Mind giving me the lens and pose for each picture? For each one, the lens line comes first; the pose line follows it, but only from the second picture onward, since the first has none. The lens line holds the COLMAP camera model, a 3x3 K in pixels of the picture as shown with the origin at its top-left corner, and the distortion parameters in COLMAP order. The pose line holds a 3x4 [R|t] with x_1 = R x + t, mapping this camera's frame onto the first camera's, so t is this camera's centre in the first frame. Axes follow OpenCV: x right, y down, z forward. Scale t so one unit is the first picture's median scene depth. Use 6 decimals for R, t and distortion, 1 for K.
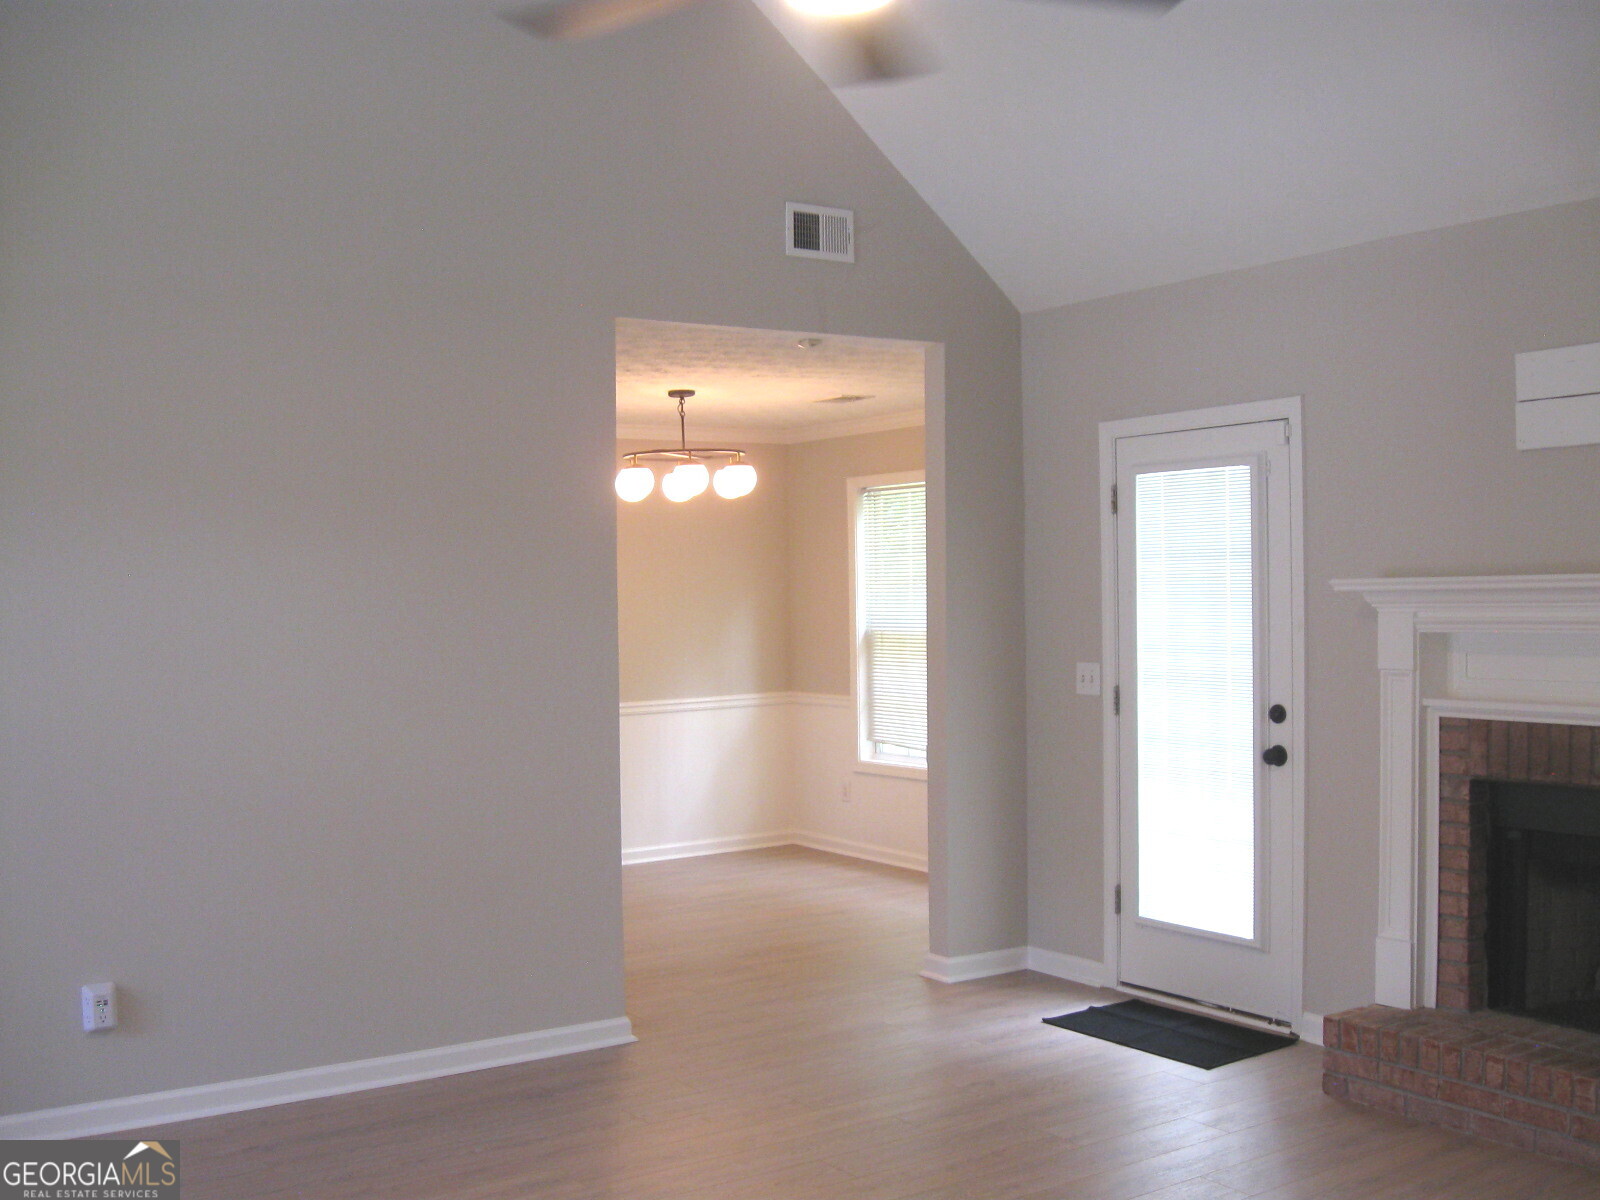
lens RADIAL K [[1649.3, 0, 797.5], [0, 1649.3, 609.5], [0, 0, 1]] dist [-0.114478, 0.000000]
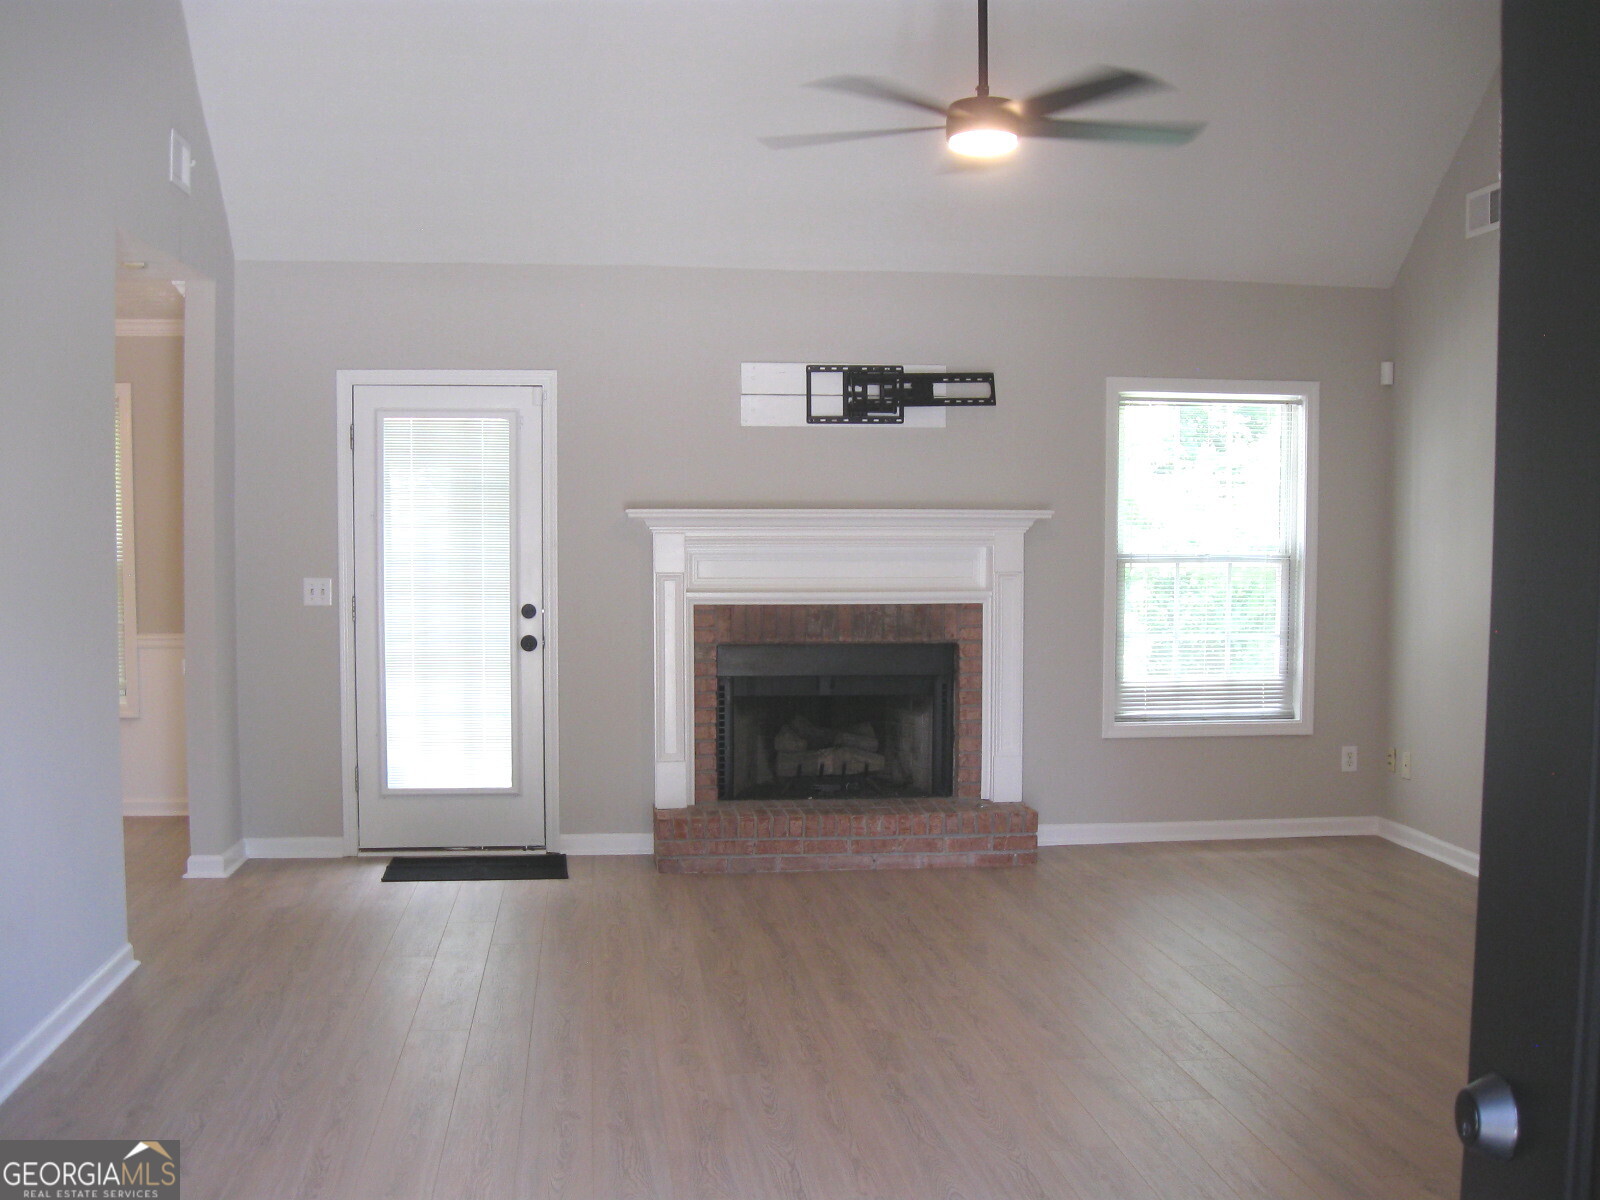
lens RADIAL K [[1649.3, 0, 801.8], [0, 1649.3, 591.1], [0, 0, 1]] dist [-0.114478, 0.000000]
pose [[0.430980, -0.021433, 0.902107, -0.919920], [-0.002919, 0.999680, 0.025145, 0.016344], [-0.902357, -0.013470, 0.430780, 0.273968]]
